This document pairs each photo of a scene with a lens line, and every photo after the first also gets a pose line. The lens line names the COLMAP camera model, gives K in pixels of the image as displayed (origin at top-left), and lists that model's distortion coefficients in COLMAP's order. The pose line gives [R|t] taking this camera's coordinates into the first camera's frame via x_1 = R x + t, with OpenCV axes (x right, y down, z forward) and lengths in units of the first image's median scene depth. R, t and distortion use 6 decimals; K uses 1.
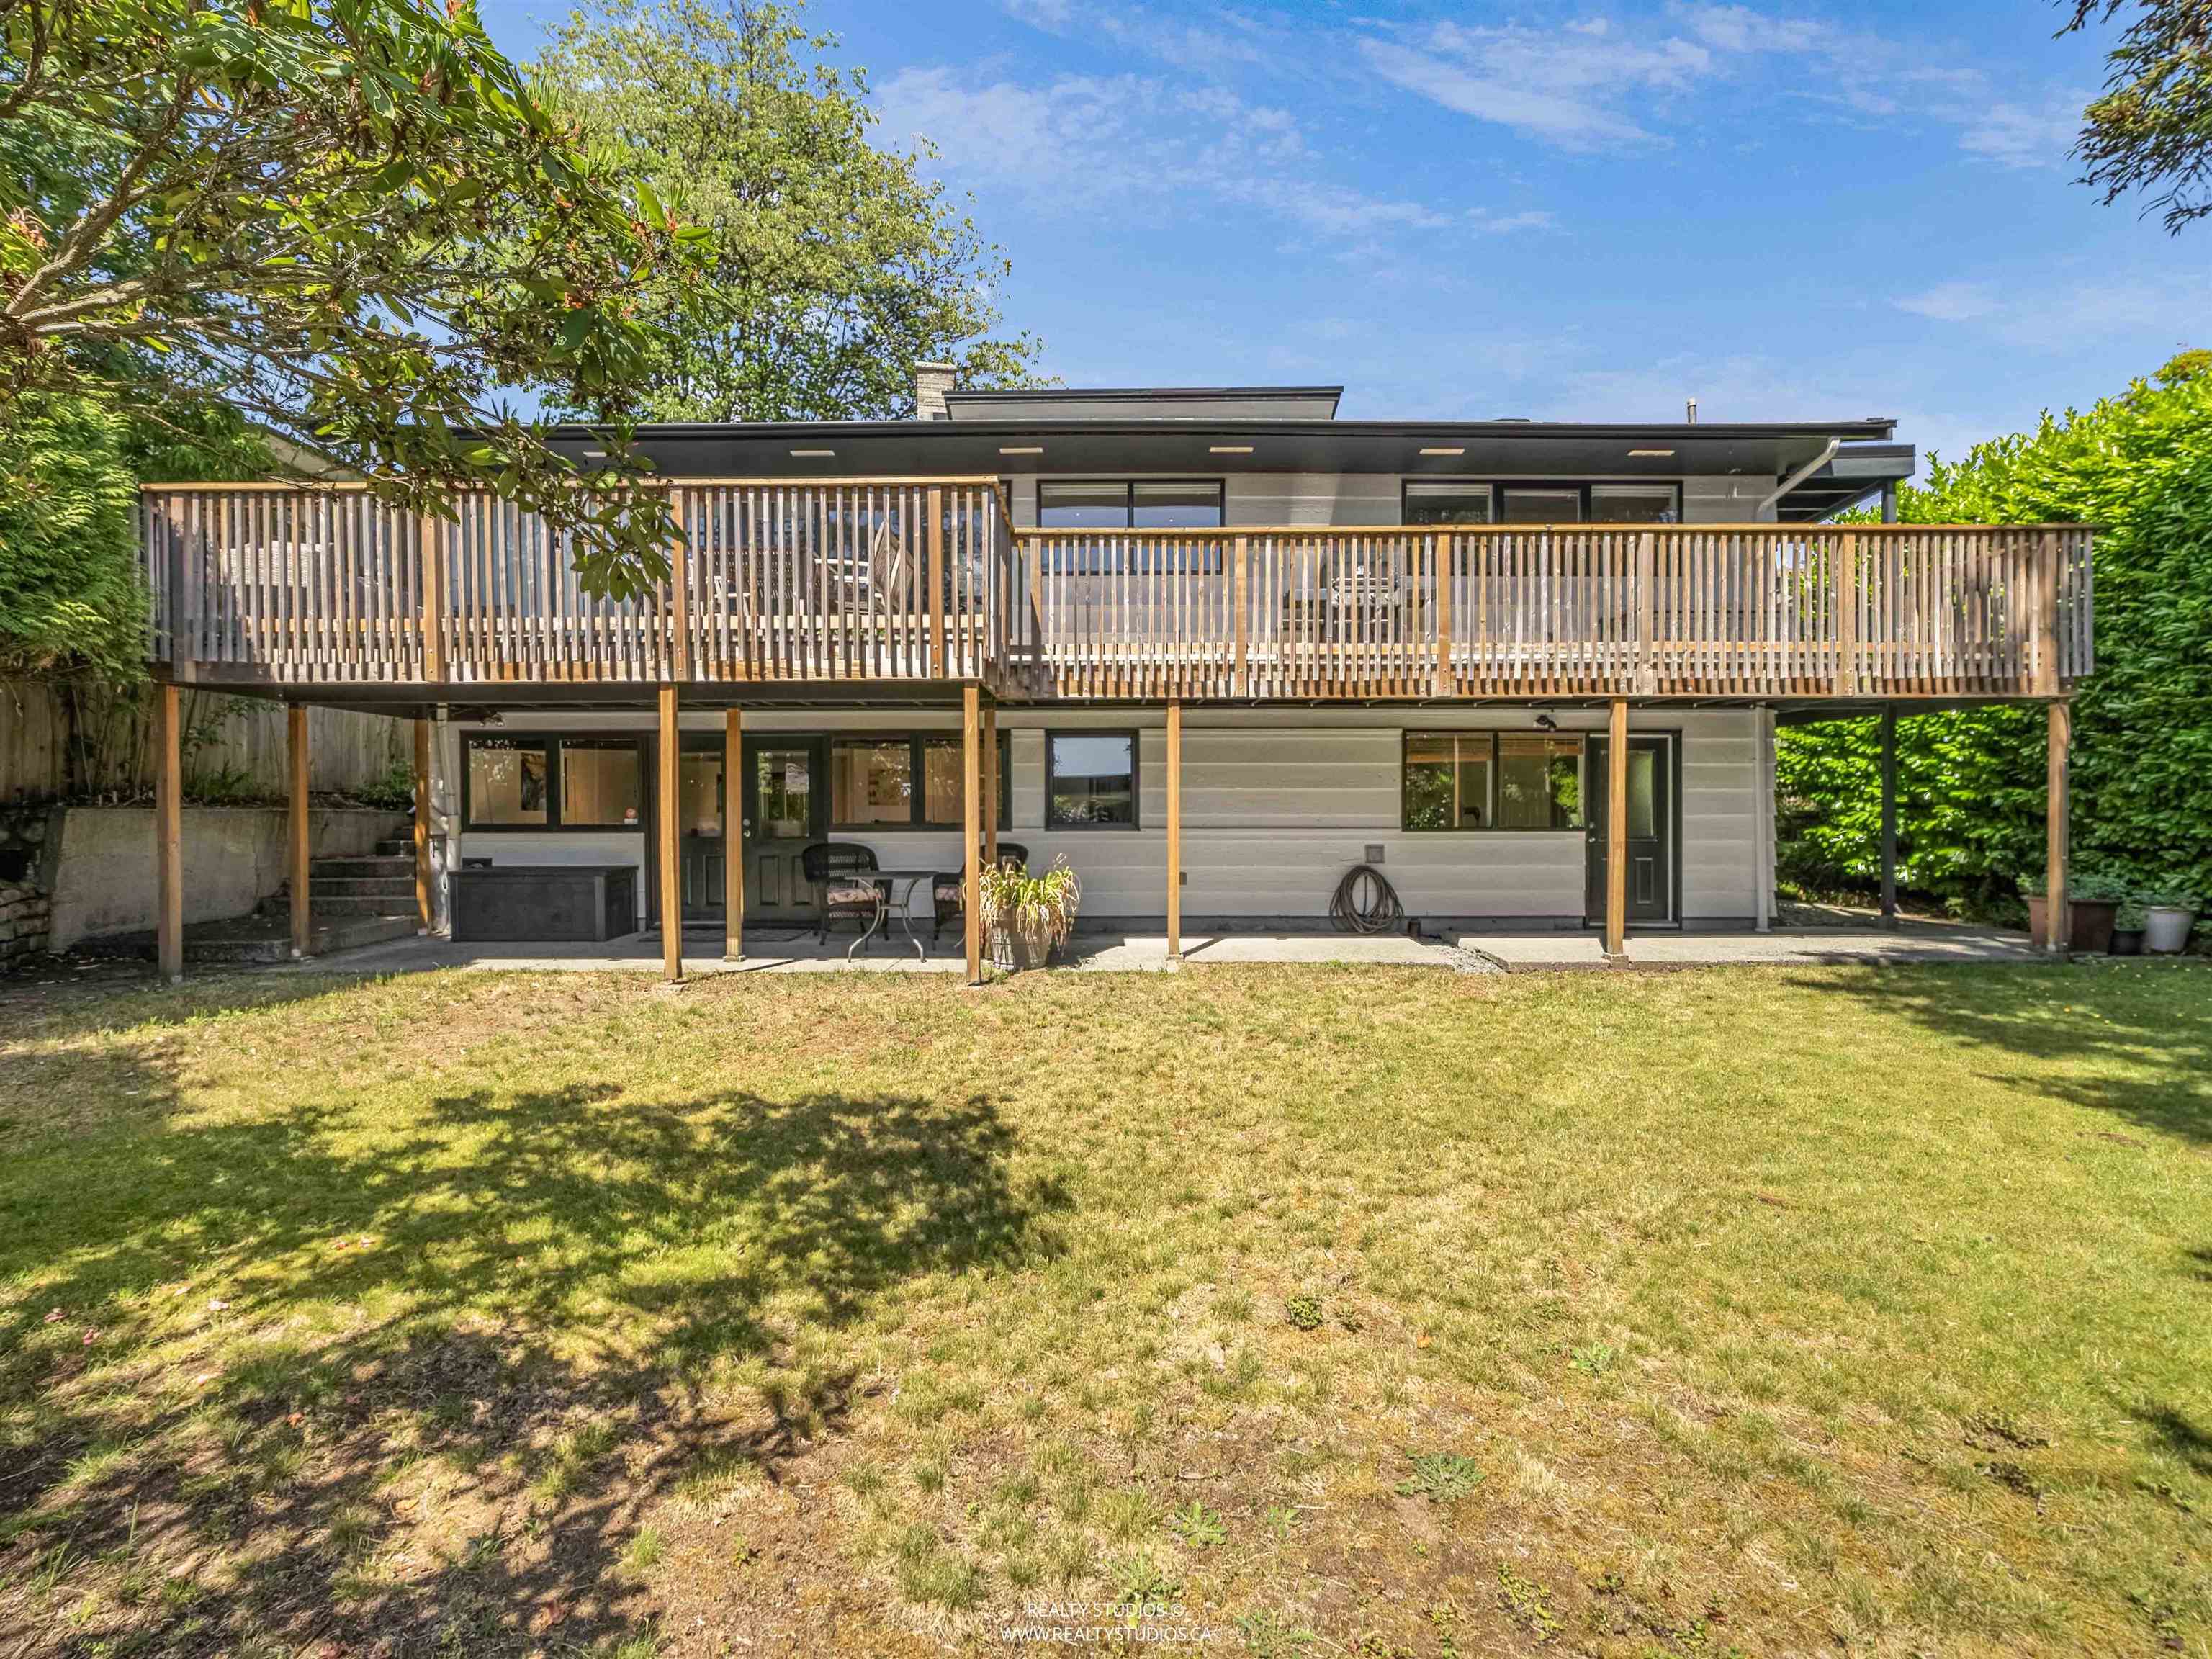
lens RADIAL K [[1027.8, 0, 1106.0], [0, 1027.8, 829.5], [0, 0, 1]] dist [0.000371, 0.002160]
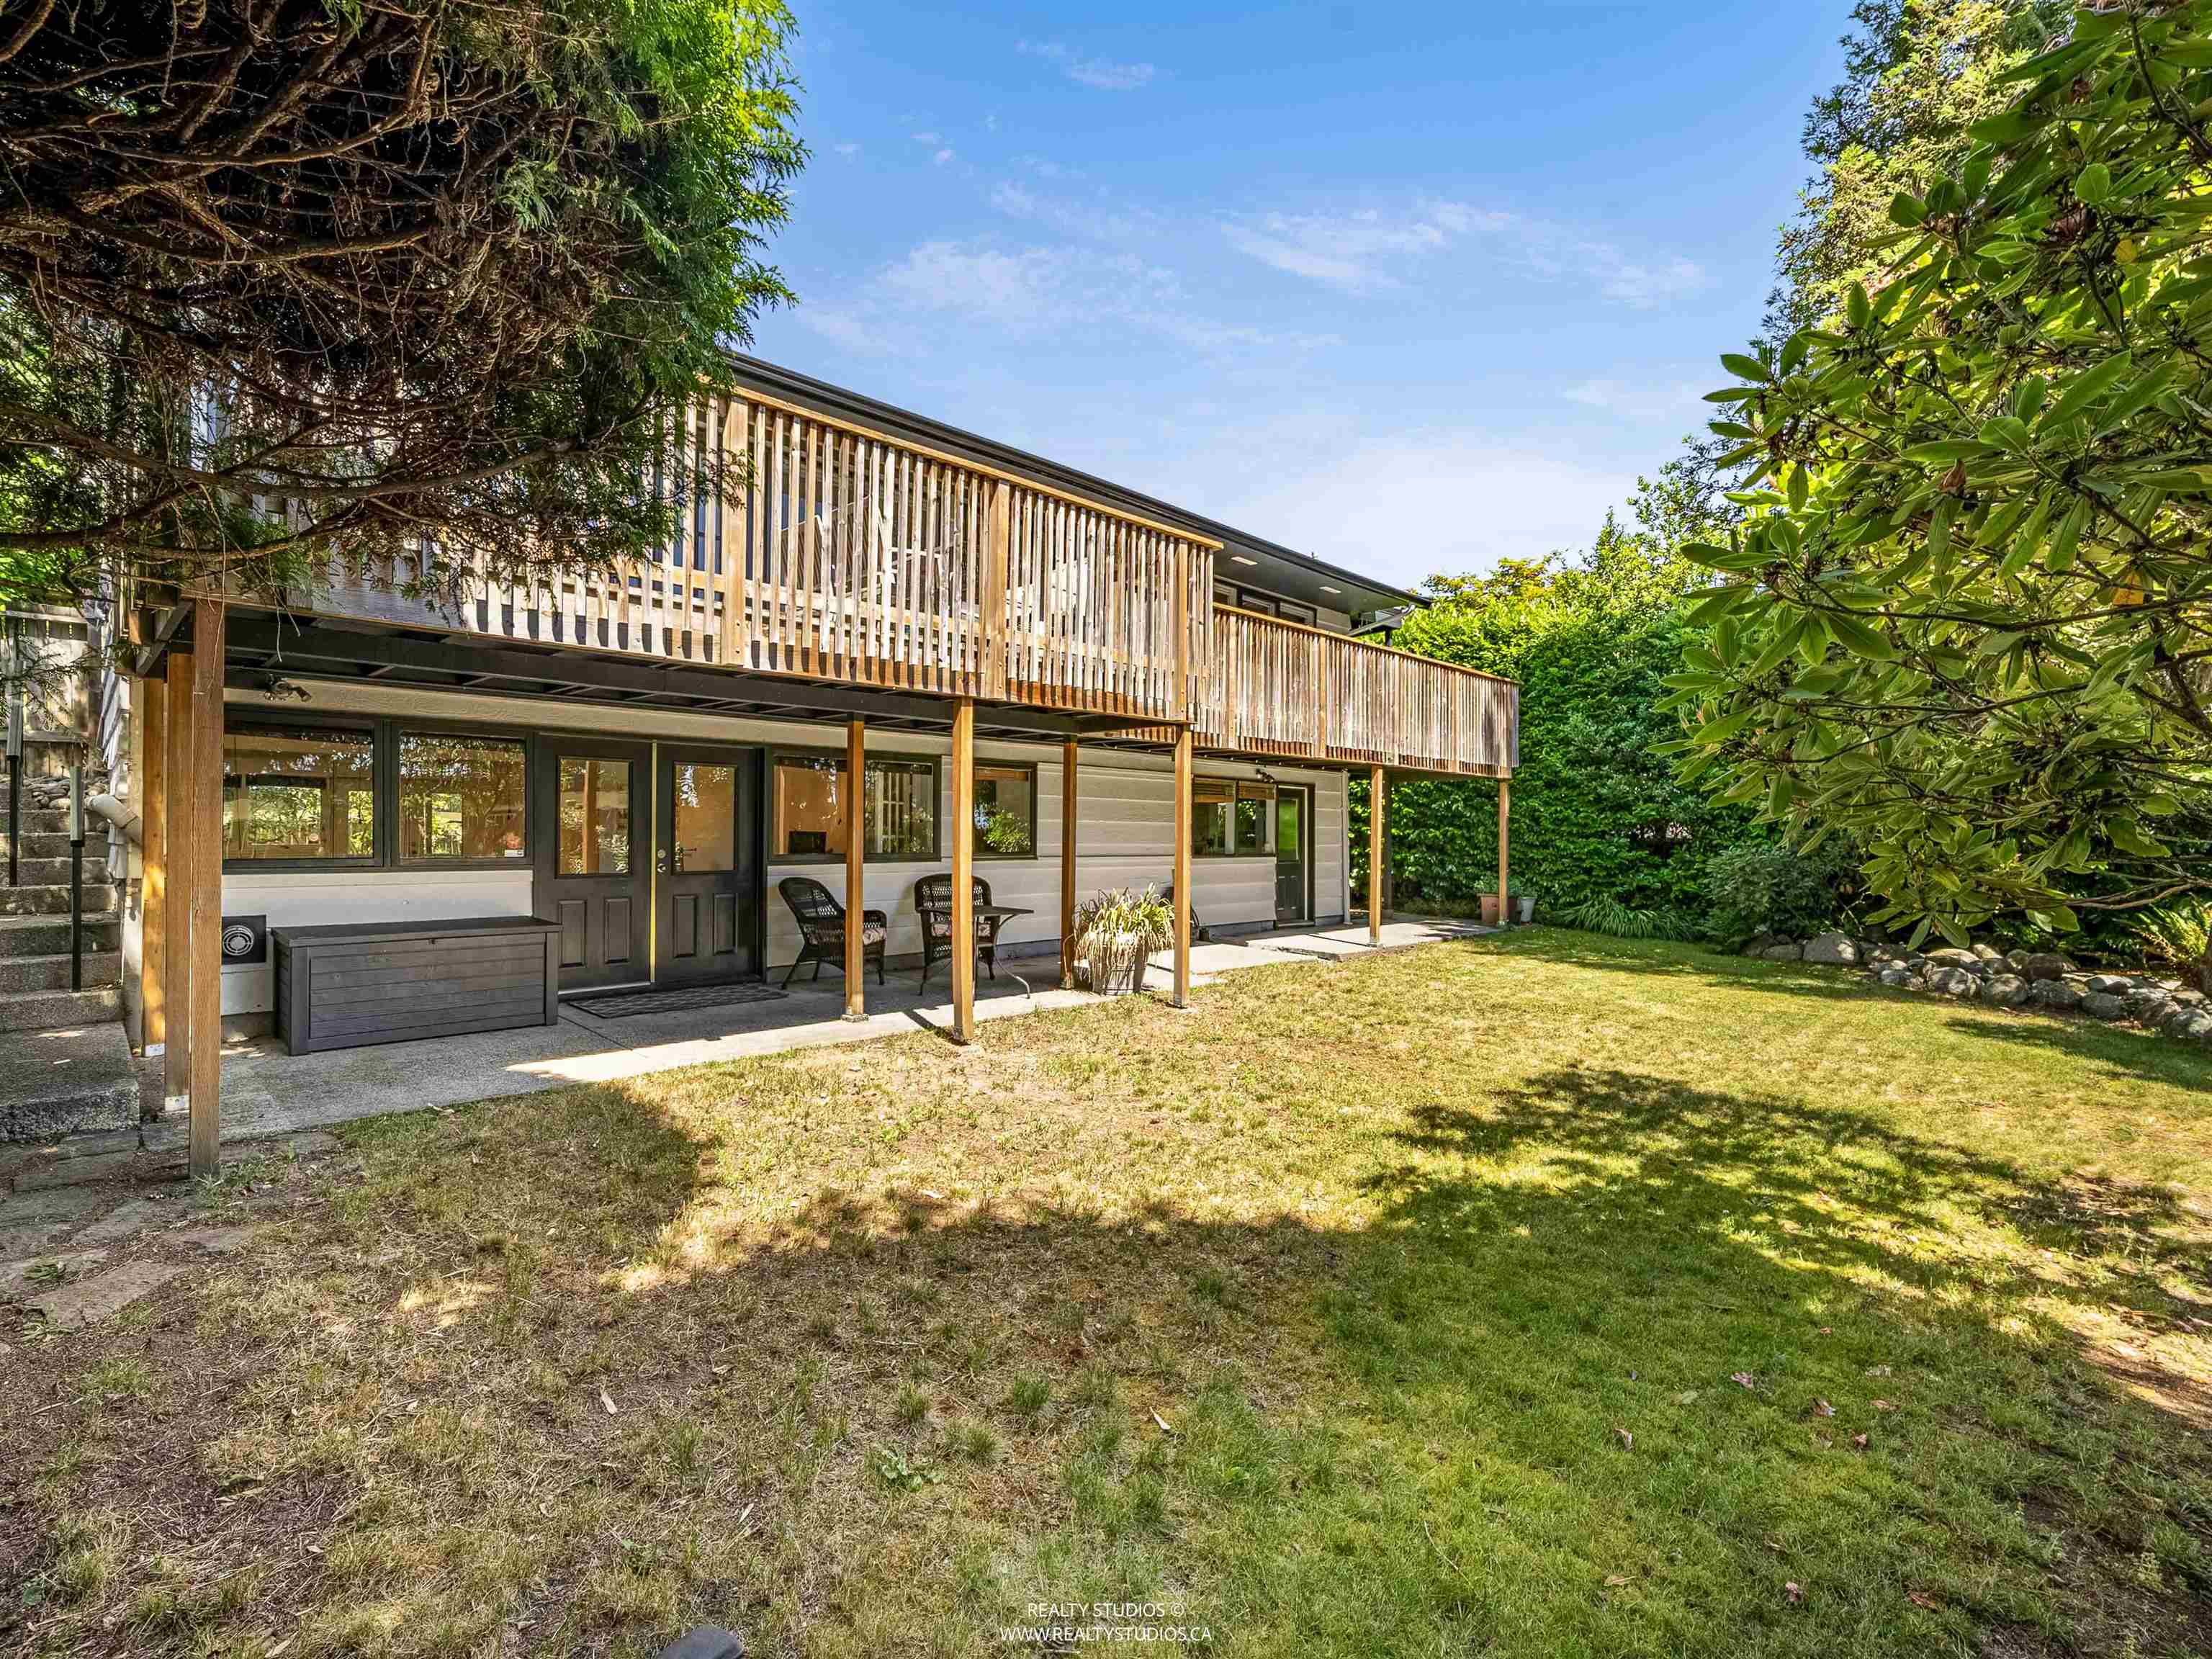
lens RADIAL K [[1016.0, 0, 1129.6], [0, 1016.0, 839.3], [0, 0, 1]] dist [-0.000087, 0.000178]
pose [[0.705908, 0.004701, 0.708288, -0.792108], [0.001010, 0.999970, -0.007644, -0.014312], [-0.708303, 0.006112, 0.705882, 0.252550]]
